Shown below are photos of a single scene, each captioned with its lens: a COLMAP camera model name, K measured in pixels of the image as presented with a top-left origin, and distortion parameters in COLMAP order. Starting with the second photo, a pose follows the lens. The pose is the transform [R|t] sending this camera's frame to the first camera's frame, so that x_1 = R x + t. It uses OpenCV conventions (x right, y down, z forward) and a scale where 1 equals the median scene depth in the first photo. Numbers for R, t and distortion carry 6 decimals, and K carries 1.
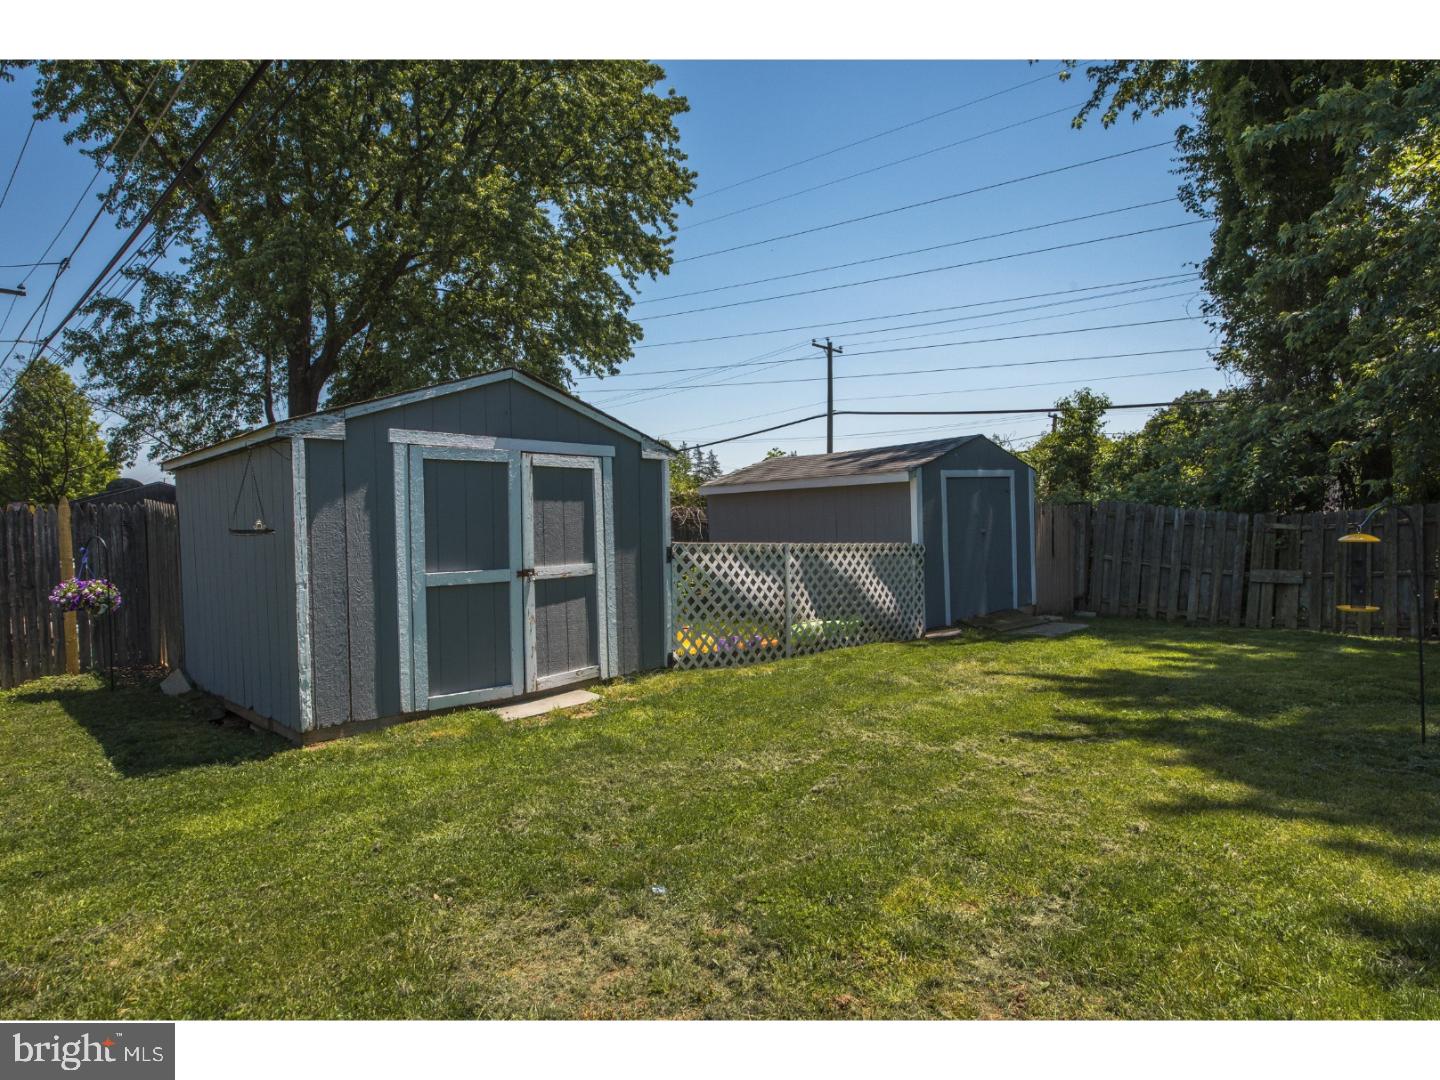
lens RADIAL K [[819.0, 0, 708.8], [0, 819.0, 535.4], [0, 0, 1]] dist [0.003074, 0.002711]
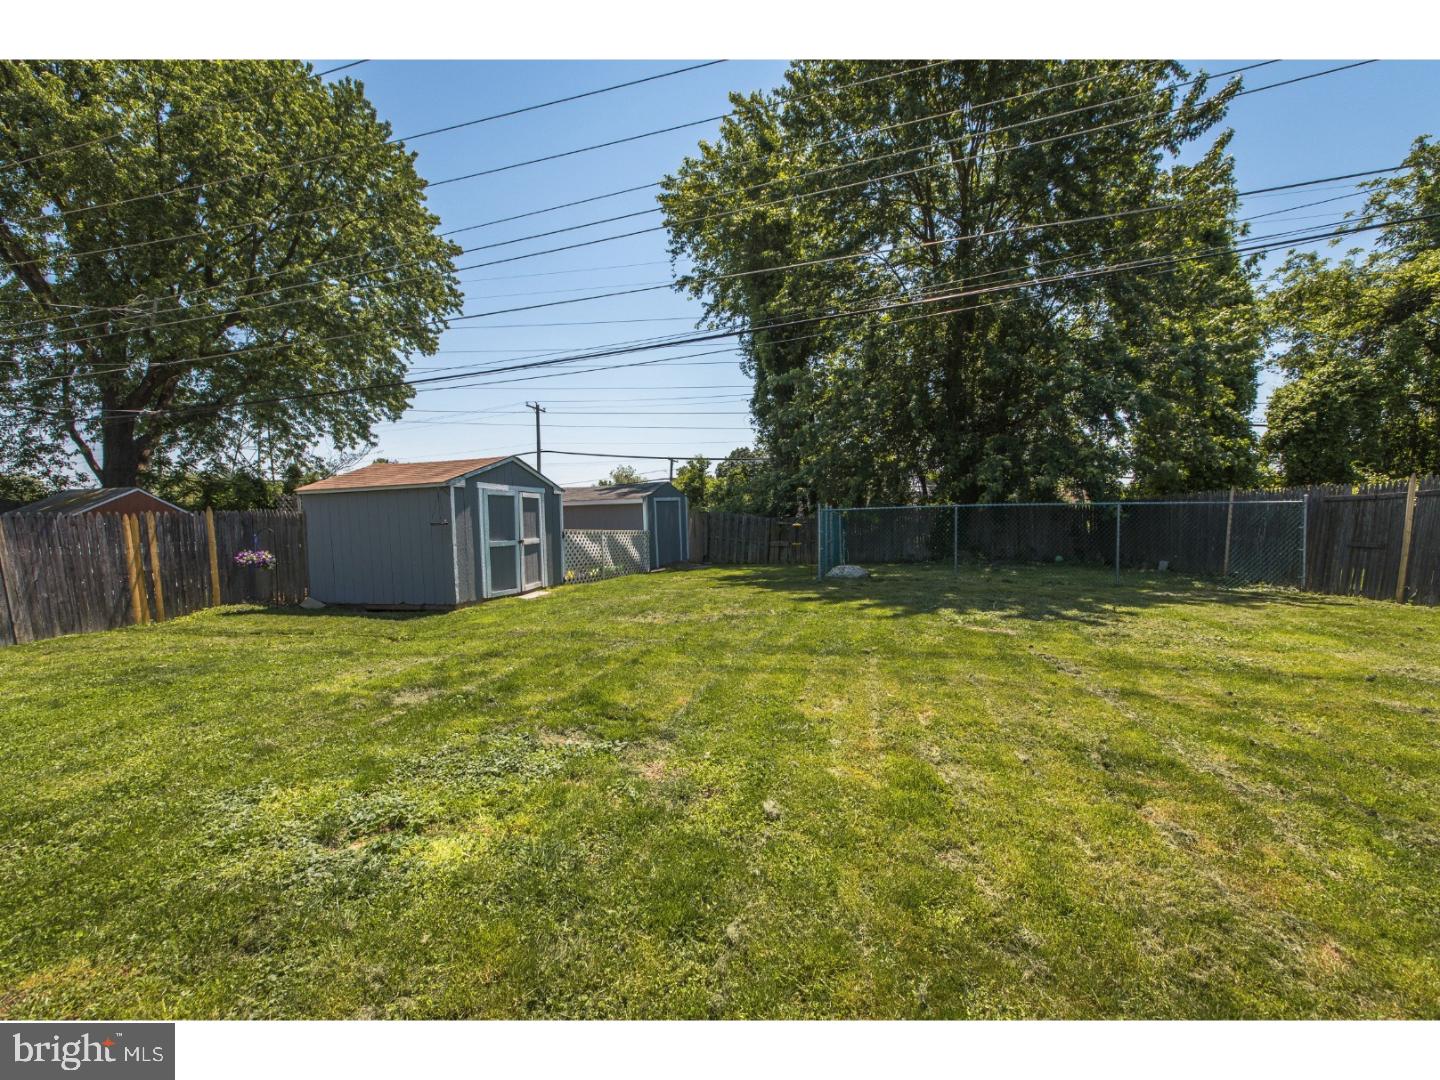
lens RADIAL K [[576.4, 0, 715.9], [0, 576.4, 548.7], [0, 0, 1]] dist [0.001324, 0.000075]
pose [[0.880735, -0.024207, 0.472991, -0.392562], [0.010609, 0.999451, 0.031398, 0.014373], [-0.473491, -0.022635, 0.880508, -0.578280]]
